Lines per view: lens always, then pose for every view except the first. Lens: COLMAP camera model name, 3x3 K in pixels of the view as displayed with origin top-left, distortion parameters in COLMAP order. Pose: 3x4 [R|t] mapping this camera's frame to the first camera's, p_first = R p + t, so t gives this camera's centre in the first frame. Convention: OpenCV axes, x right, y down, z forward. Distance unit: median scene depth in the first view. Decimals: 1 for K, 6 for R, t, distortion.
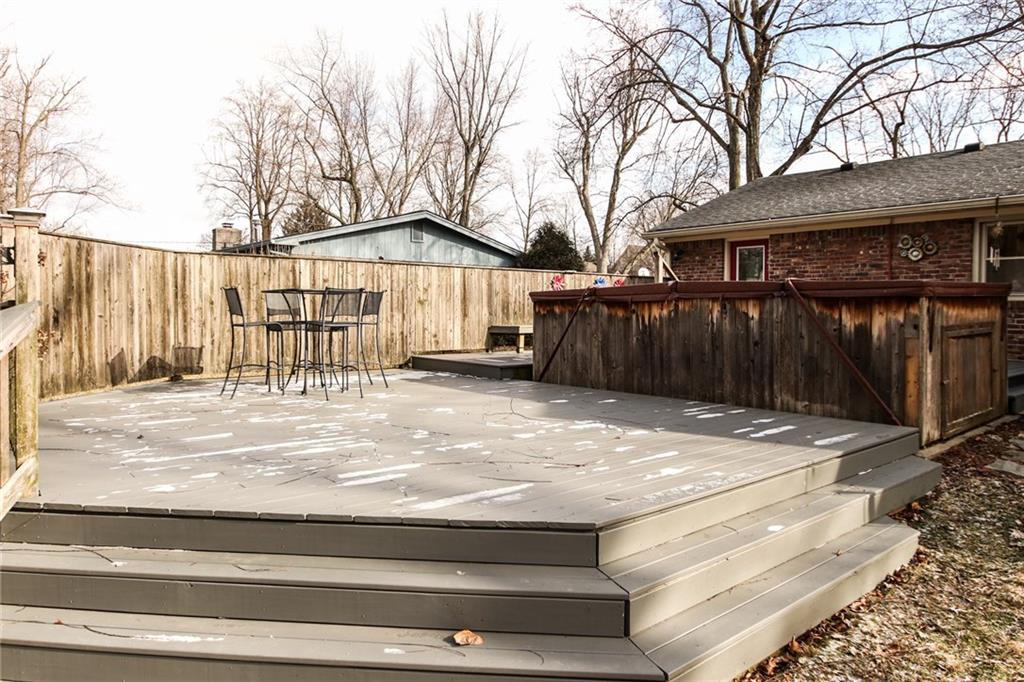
lens RADIAL K [[668.9, 0, 512.0], [0, 668.9, 341.0], [0, 0, 1]] dist [-0.001663, -0.000998]
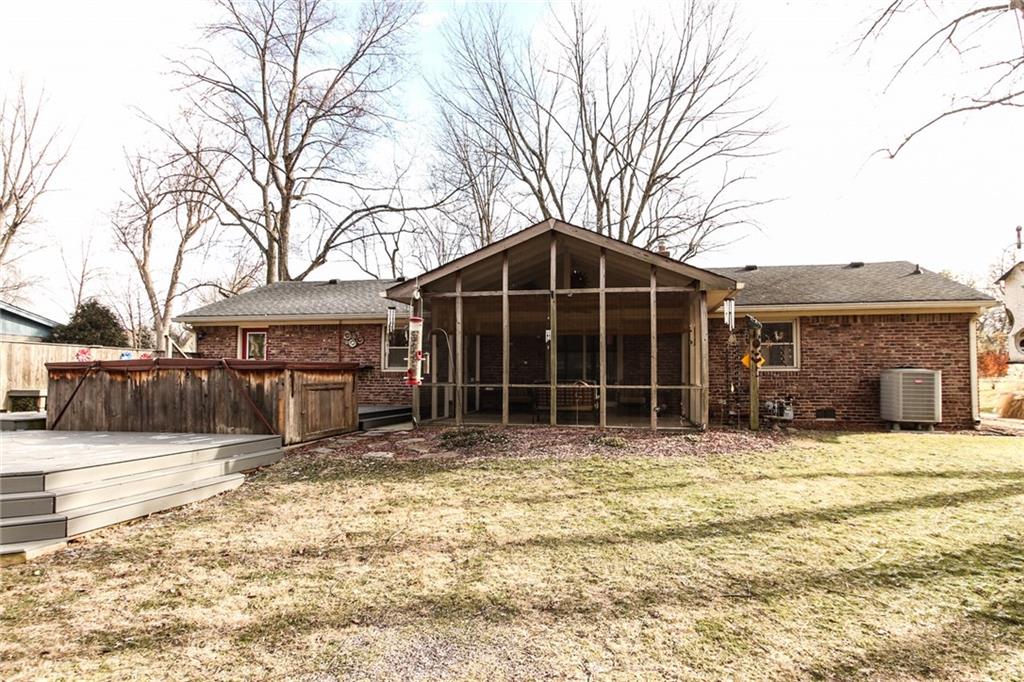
lens RADIAL K [[576.4, 0, 515.6], [0, 576.4, 357.0], [0, 0, 1]] dist [-0.001413, -0.002468]
pose [[0.784699, 0.021864, 0.619491, 0.052647], [0.030117, 0.996853, -0.073331, 0.027285], [-0.619145, 0.076200, 0.781571, -0.476118]]
